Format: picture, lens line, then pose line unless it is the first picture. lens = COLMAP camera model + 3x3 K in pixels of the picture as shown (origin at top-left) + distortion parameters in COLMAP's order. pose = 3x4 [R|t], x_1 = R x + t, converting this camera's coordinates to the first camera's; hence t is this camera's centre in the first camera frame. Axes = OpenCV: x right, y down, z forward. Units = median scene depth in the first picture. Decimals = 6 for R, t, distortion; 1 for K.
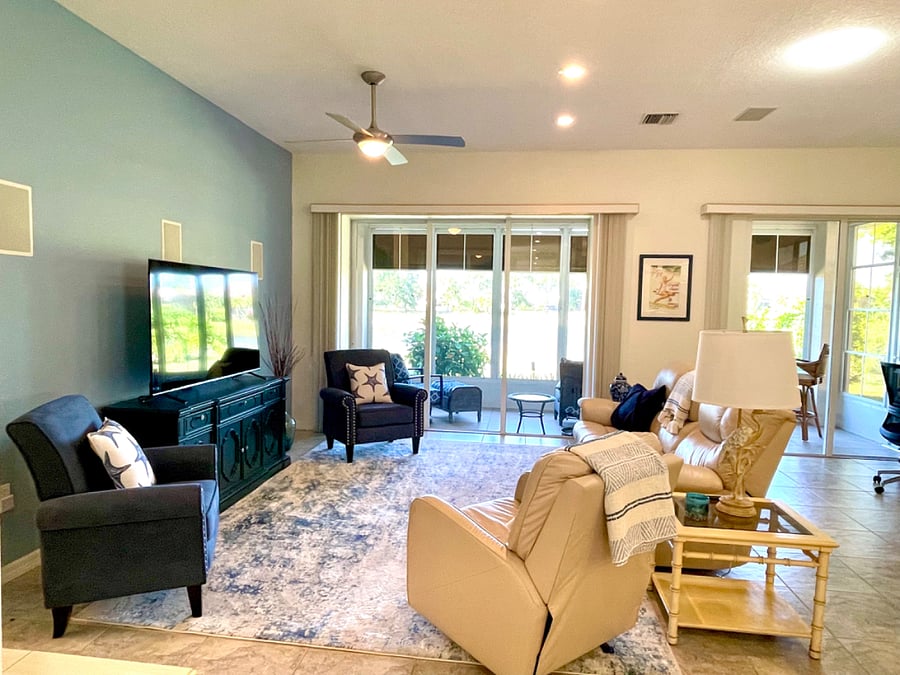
lens RADIAL K [[567.1, 0, 450.0], [0, 567.1, 337.5], [0, 0, 1]] dist [0.001660, -0.017772]
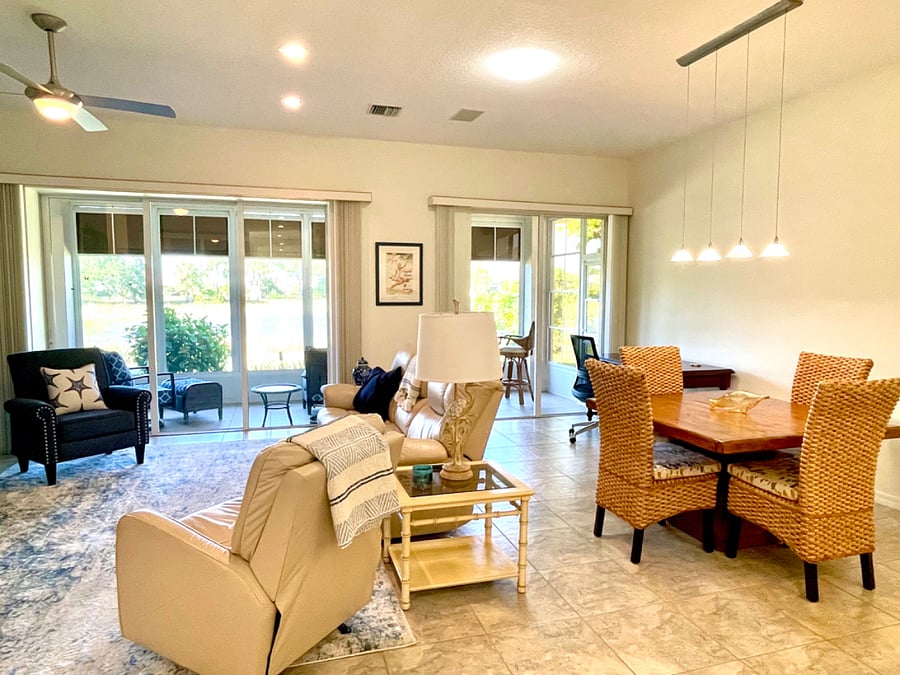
lens RADIAL K [[567.1, 0, 450.0], [0, 567.1, 337.5], [0, 0, 1]] dist [0.001660, -0.017772]
pose [[0.910832, -0.050336, 0.409697, 0.028469], [0.041039, 0.998662, 0.031461, 0.000829], [-0.410732, -0.011843, 0.911679, 0.000181]]
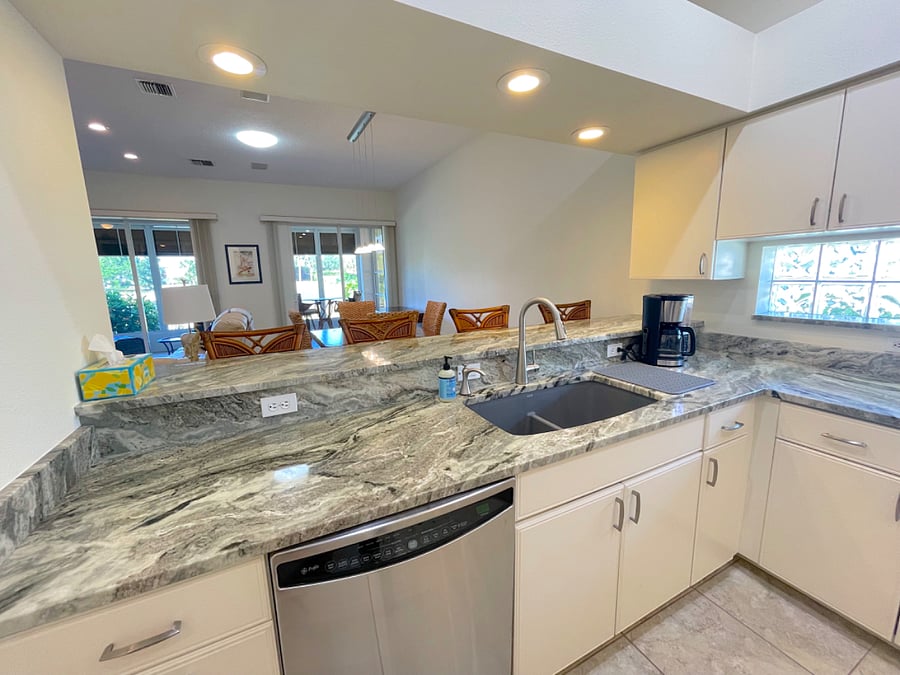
lens RADIAL K [[366.7, 0, 450.0], [0, 366.7, 337.5], [0, 0, 1]] dist [-0.002002, -0.000057]
pose [[0.828588, -0.139079, 0.542309, 0.278648], [0.079185, 0.988028, 0.132401, 0.036257], [-0.554231, -0.066763, 0.829681, -0.303210]]
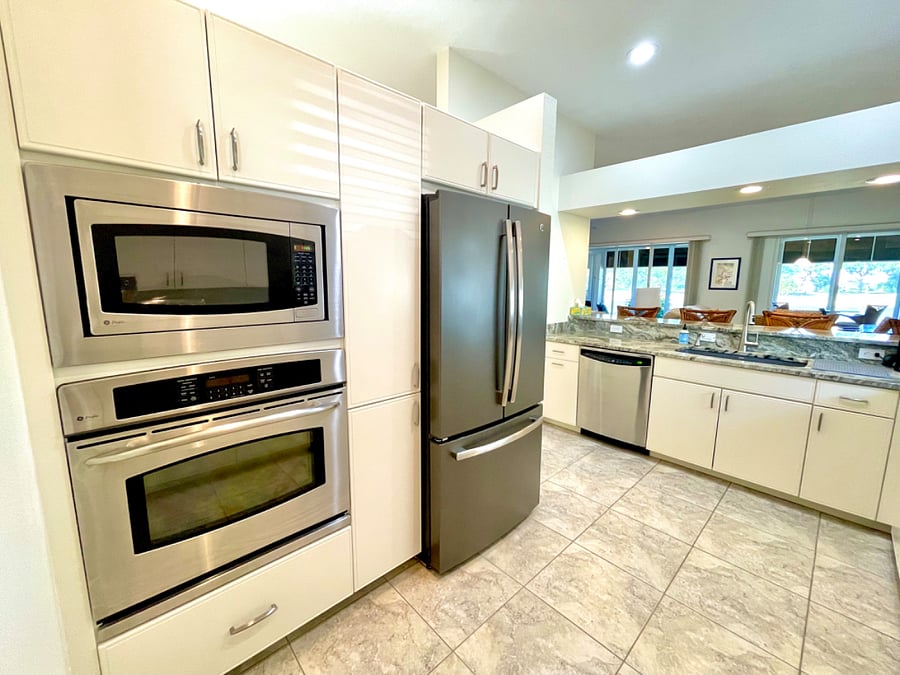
lens RADIAL K [[366.7, 0, 450.0], [0, 366.7, 337.5], [0, 0, 1]] dist [-0.002002, -0.000057]
pose [[0.769514, 0.080511, -0.633535, 0.506705], [-0.033328, 0.995732, 0.086059, 0.070221], [0.637760, -0.045109, 0.768913, -0.771418]]
